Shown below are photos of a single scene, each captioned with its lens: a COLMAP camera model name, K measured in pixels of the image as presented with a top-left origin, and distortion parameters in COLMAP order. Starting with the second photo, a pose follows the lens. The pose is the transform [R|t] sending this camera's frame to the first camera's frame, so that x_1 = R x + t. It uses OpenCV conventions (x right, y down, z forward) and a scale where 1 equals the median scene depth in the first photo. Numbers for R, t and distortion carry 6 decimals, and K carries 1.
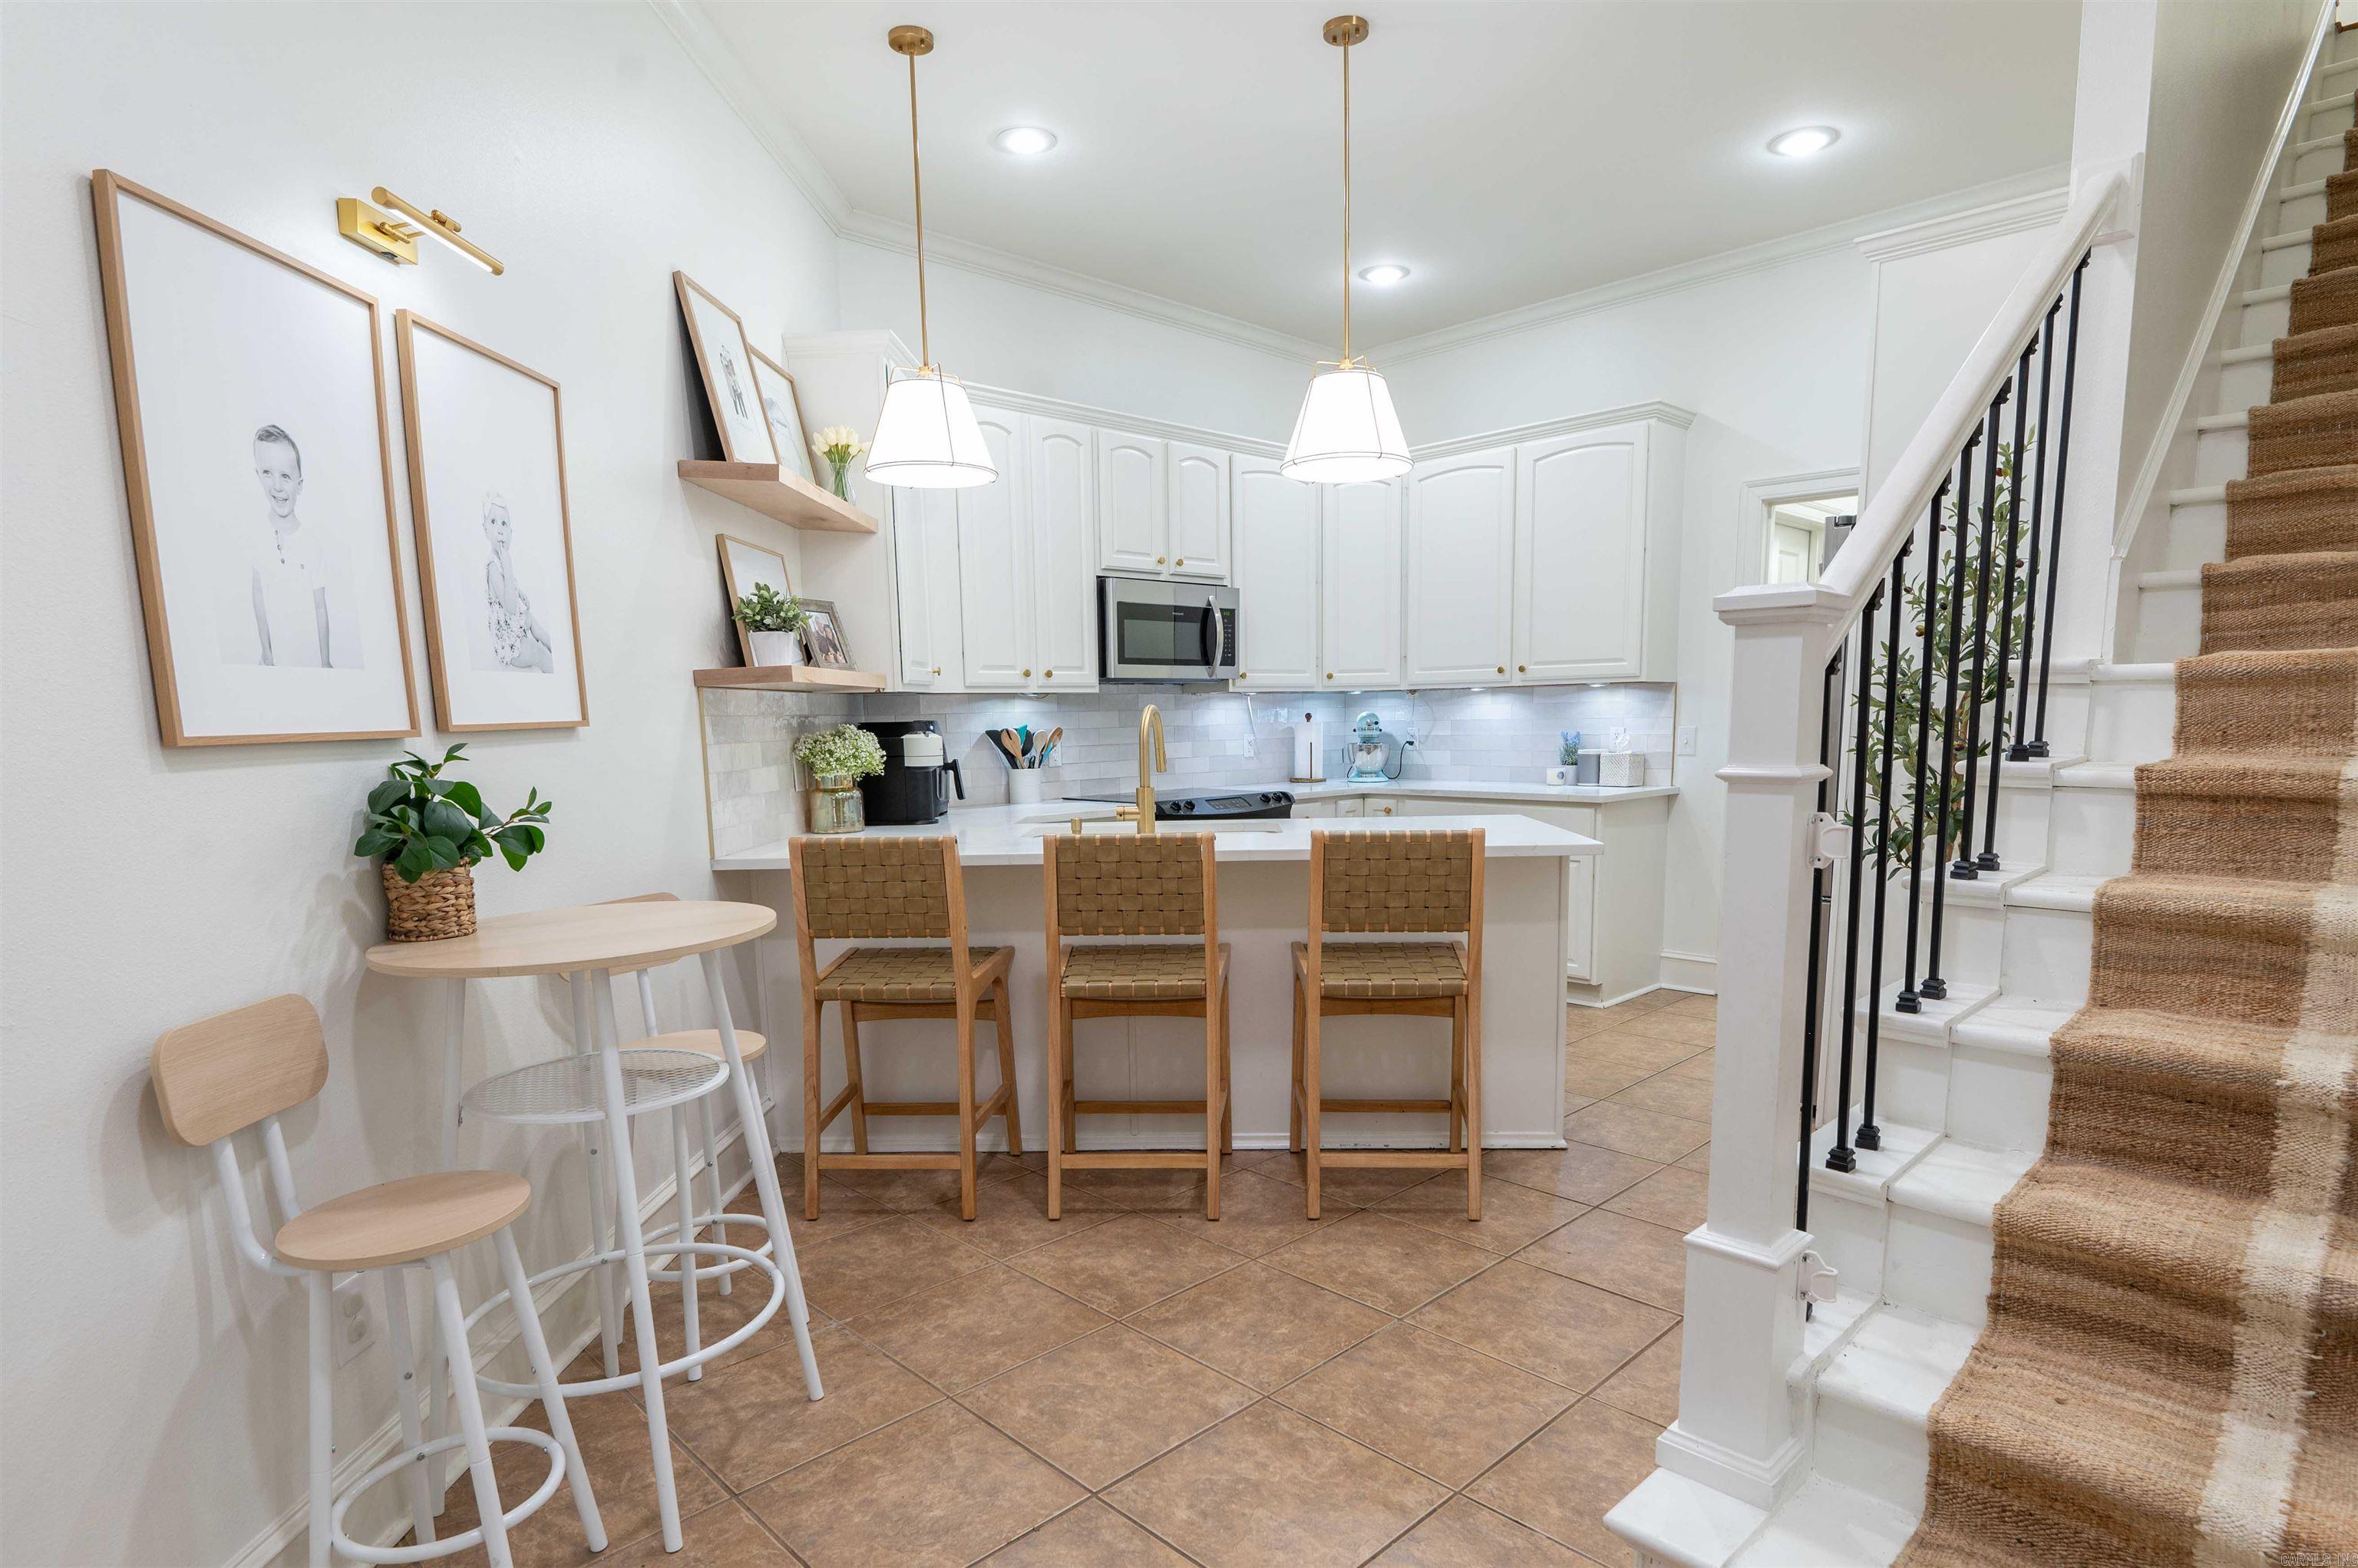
lens RADIAL K [[1248.7, 0, 1172.8], [0, 1248.7, 891.4], [0, 0, 1]] dist [0.001707, -0.019063]
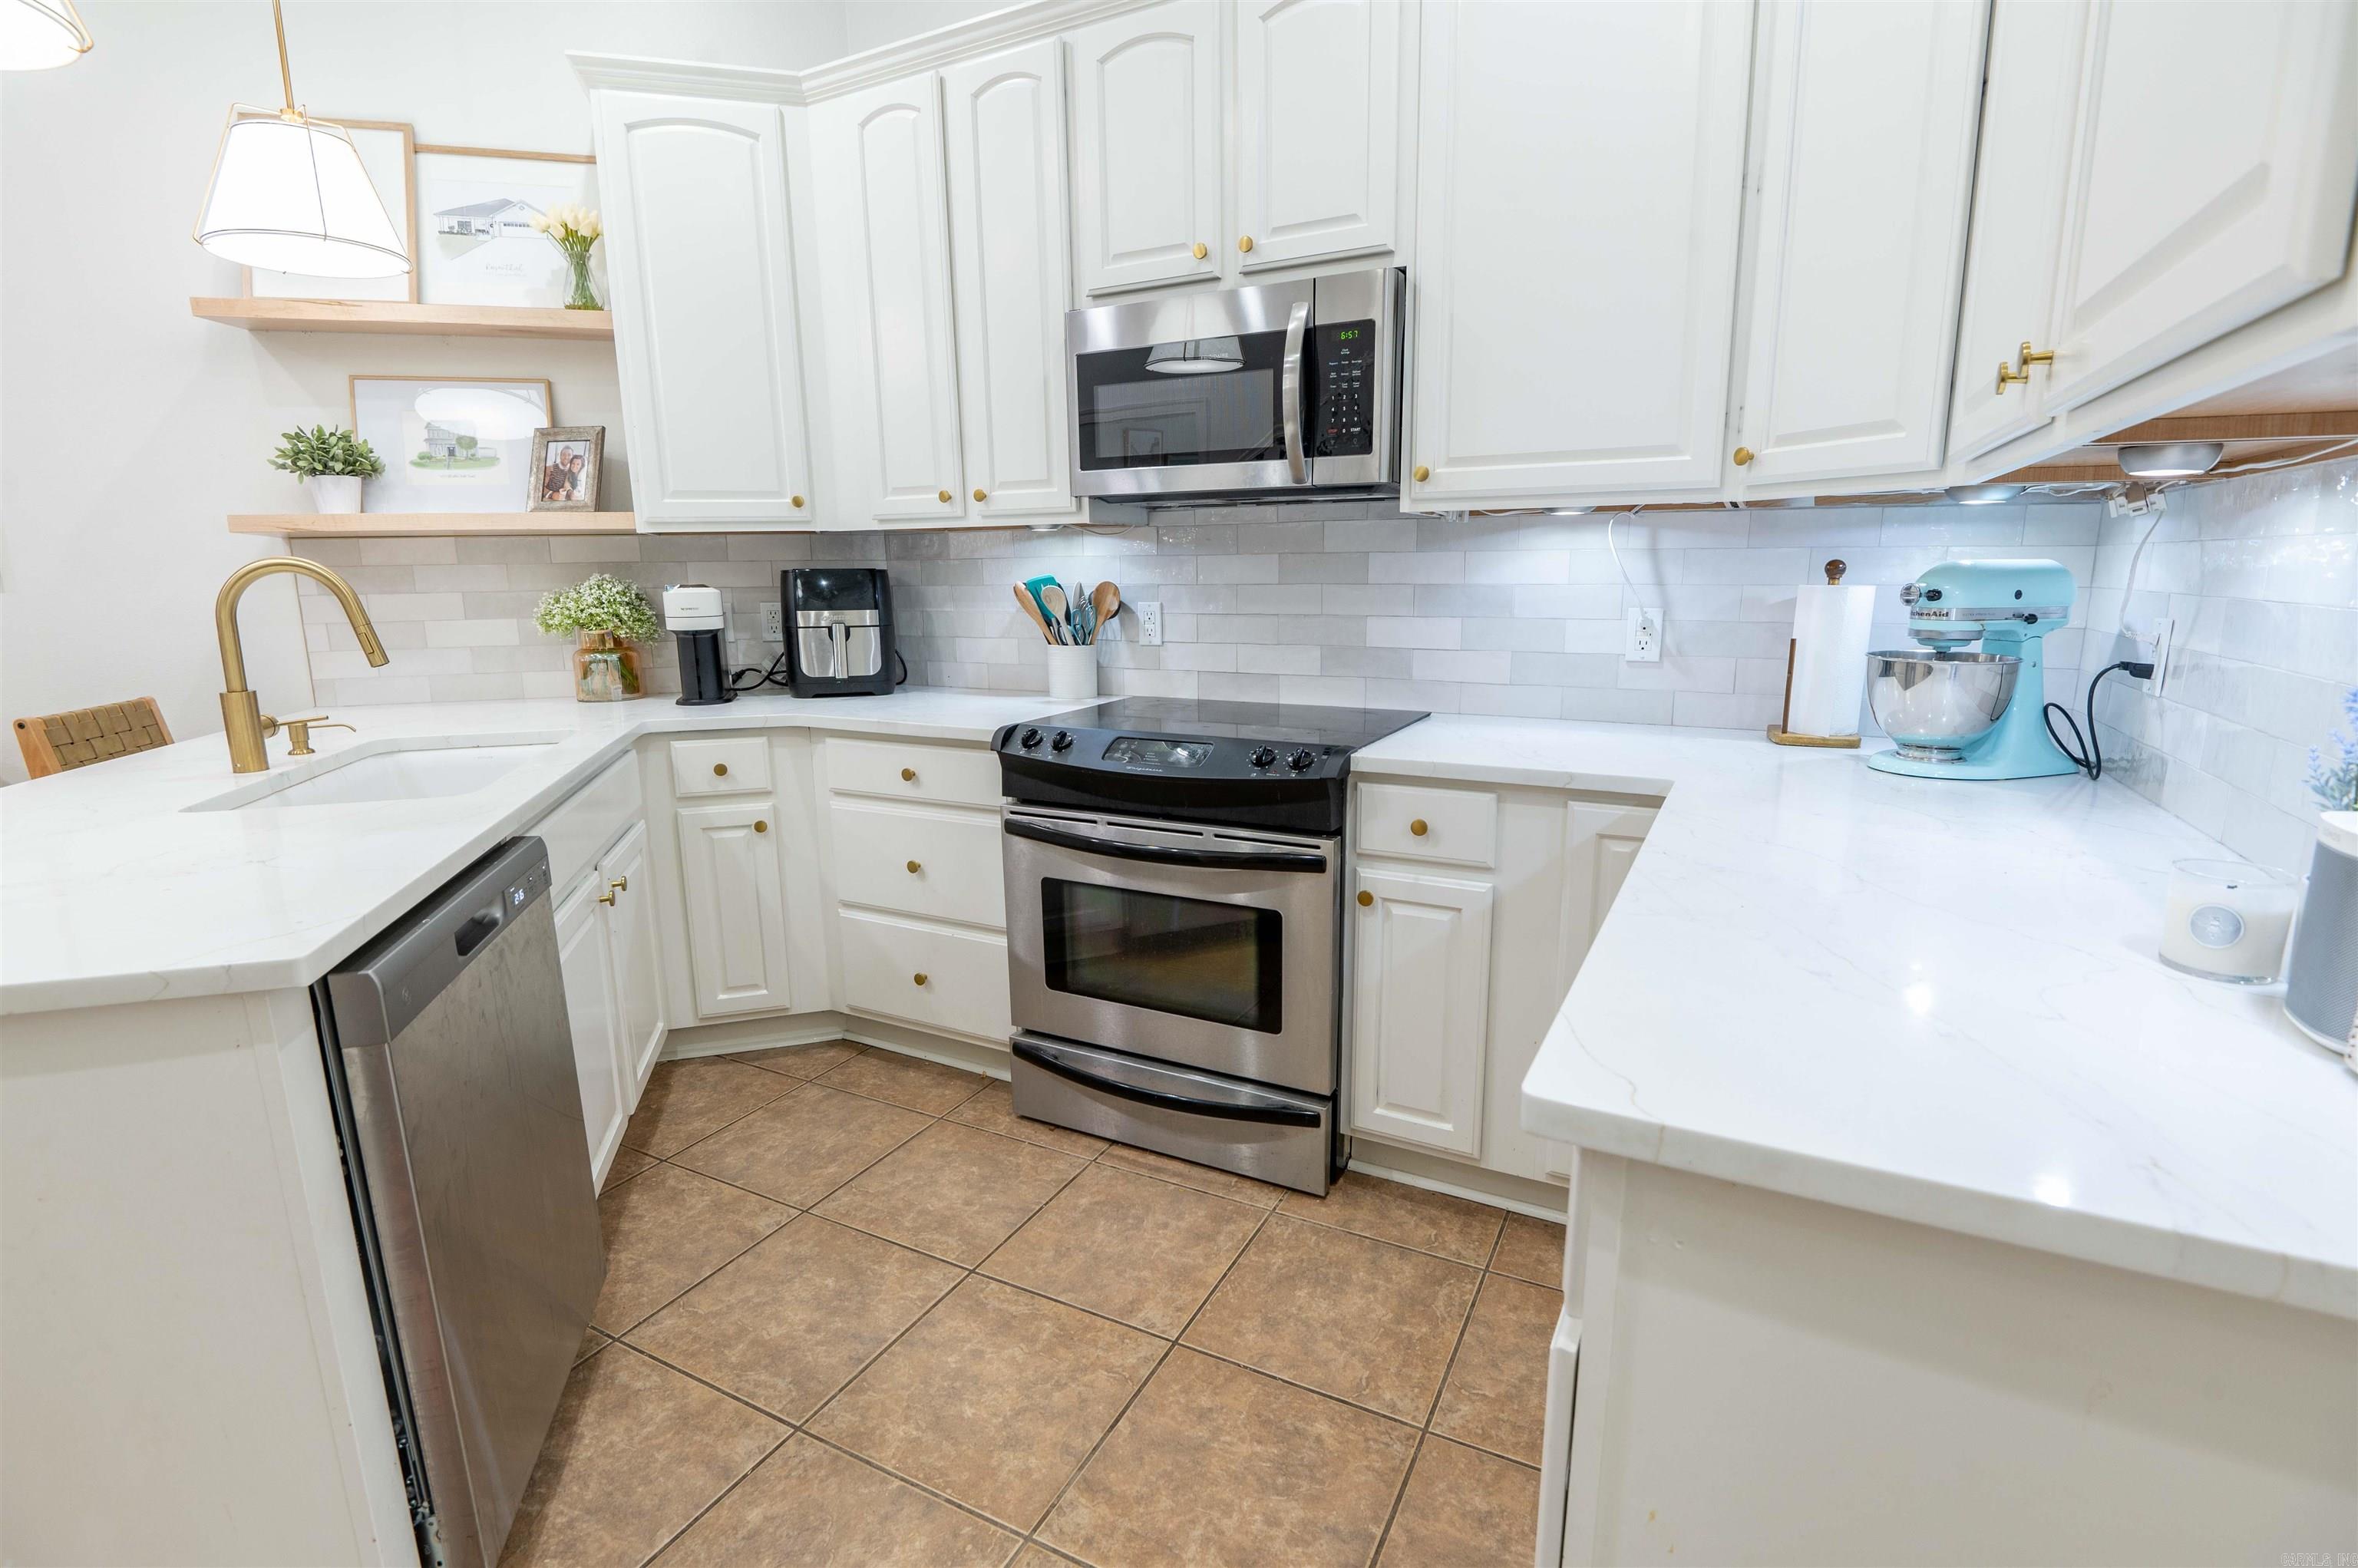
lens RADIAL K [[1086.2, 0, 1179.0], [0, 1086.2, 784.0], [0, 0, 1]] dist [-0.004147, -0.014056]
pose [[0.319268, 0.202803, -0.925710, 0.672216], [-0.129017, 0.977040, 0.169552, -0.200675], [0.938841, 0.065300, 0.338103, 1.333533]]
